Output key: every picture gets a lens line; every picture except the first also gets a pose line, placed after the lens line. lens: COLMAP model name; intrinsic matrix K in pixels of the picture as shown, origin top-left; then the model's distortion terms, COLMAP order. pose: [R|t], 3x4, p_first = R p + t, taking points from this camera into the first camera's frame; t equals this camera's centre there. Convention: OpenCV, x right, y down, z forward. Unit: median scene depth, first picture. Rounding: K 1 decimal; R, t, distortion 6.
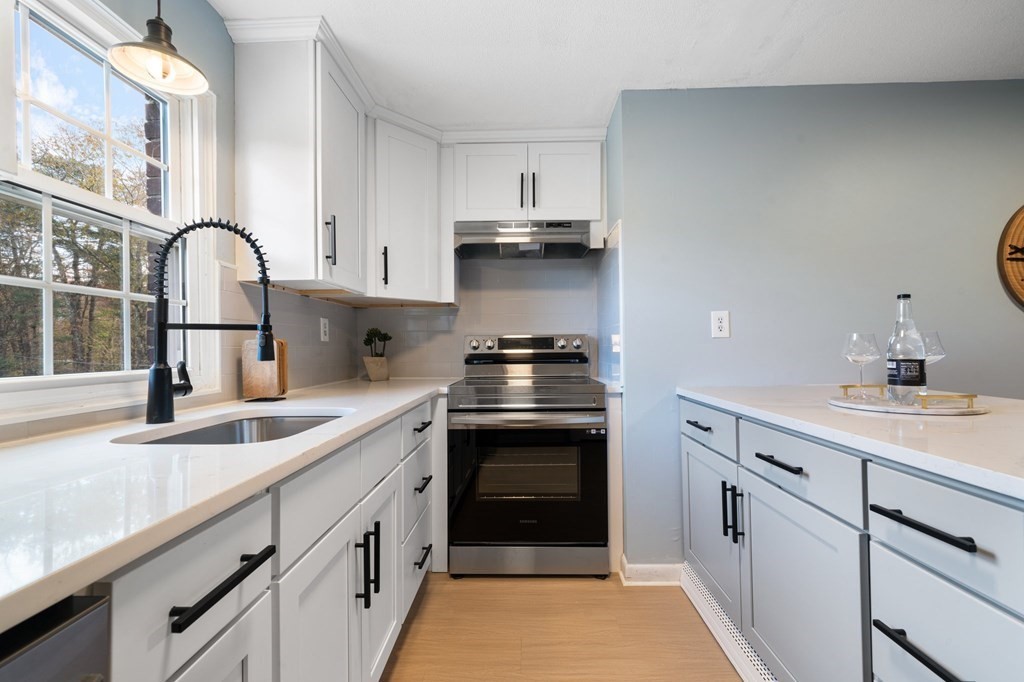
lens RADIAL K [[425.1, 0, 510.5], [0, 425.1, 343.4], [0, 0, 1]] dist [0.000732, 0.000256]
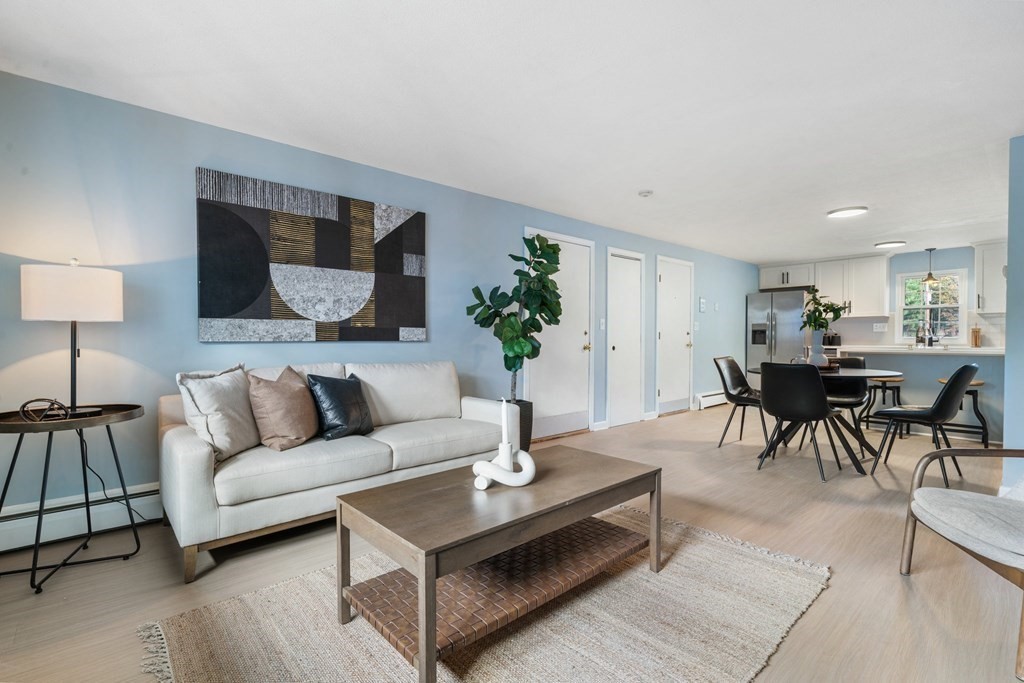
lens RADIAL K [[477.9, 0, 508.2], [0, 477.9, 345.4], [0, 0, 1]] dist [-0.000020, -0.000625]
pose [[-0.723152, 0.020095, -0.690397, 4.048385], [0.013809, 0.999798, 0.014636, 0.002647], [0.690551, 0.001051, -0.723283, 0.938255]]
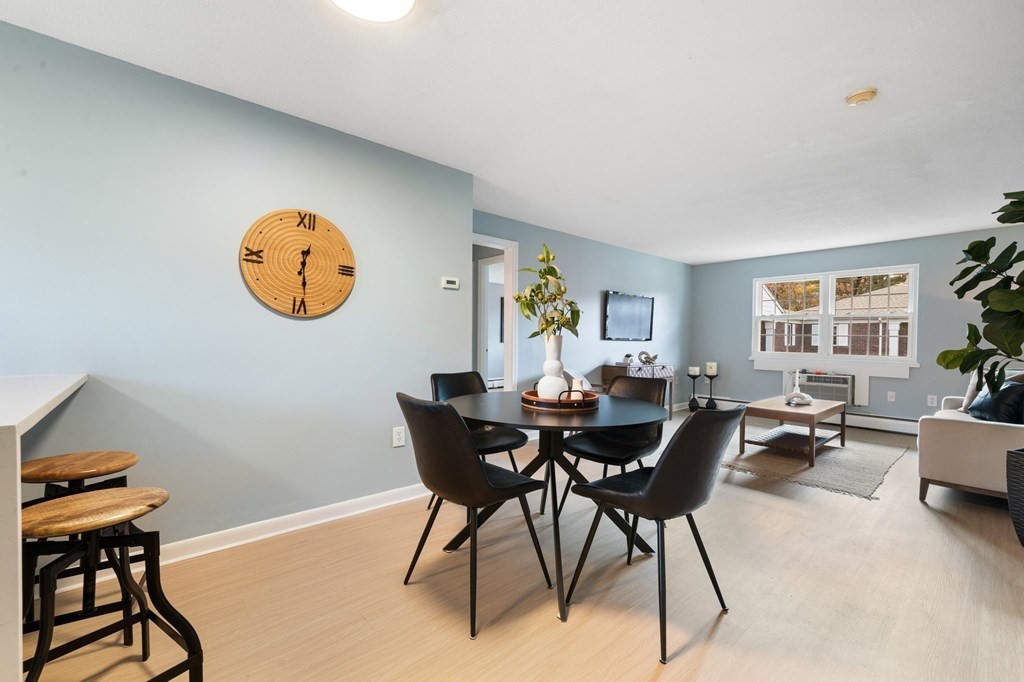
lens RADIAL K [[425.1, 0, 512.6], [0, 425.1, 343.7], [0, 0, 1]] dist [0.000732, 0.000256]
pose [[0.734488, 0.010420, 0.678541, 0.880417], [-0.023378, 0.999677, 0.009954, -0.000638], [-0.678218, -0.023174, 0.734495, -0.313833]]
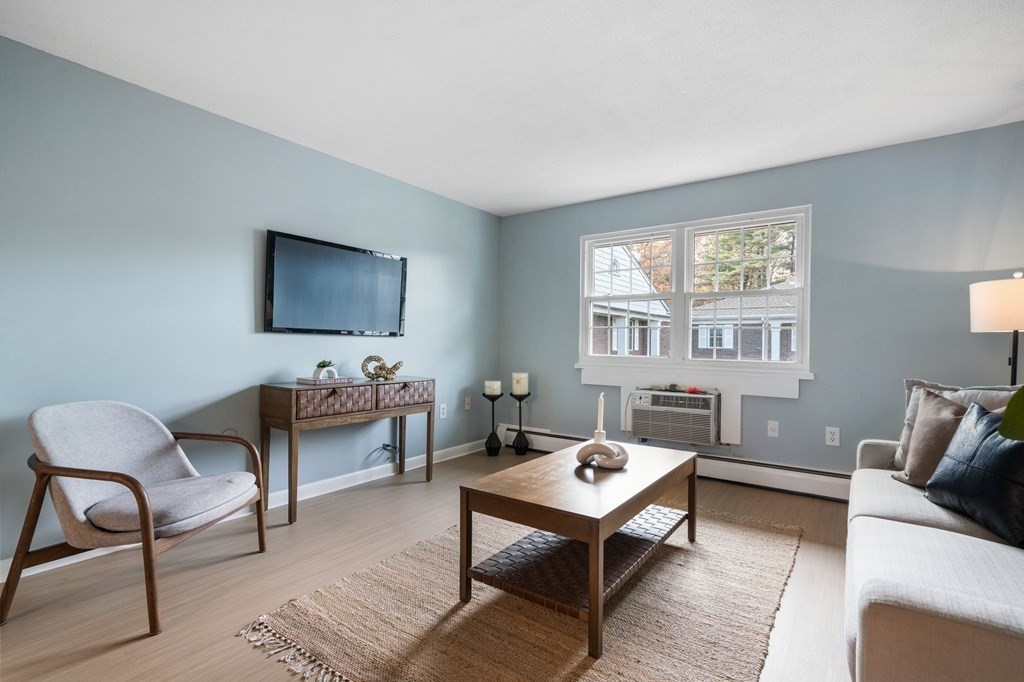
lens RADIAL K [[477.9, 0, 511.2], [0, 477.9, 346.3], [0, 0, 1]] dist [-0.000020, -0.000625]
pose [[0.563079, 0.010984, 0.826330, 2.353051], [-0.021626, 0.999765, 0.001447, 0.013125], [-0.826120, -0.018685, 0.563184, -0.168903]]
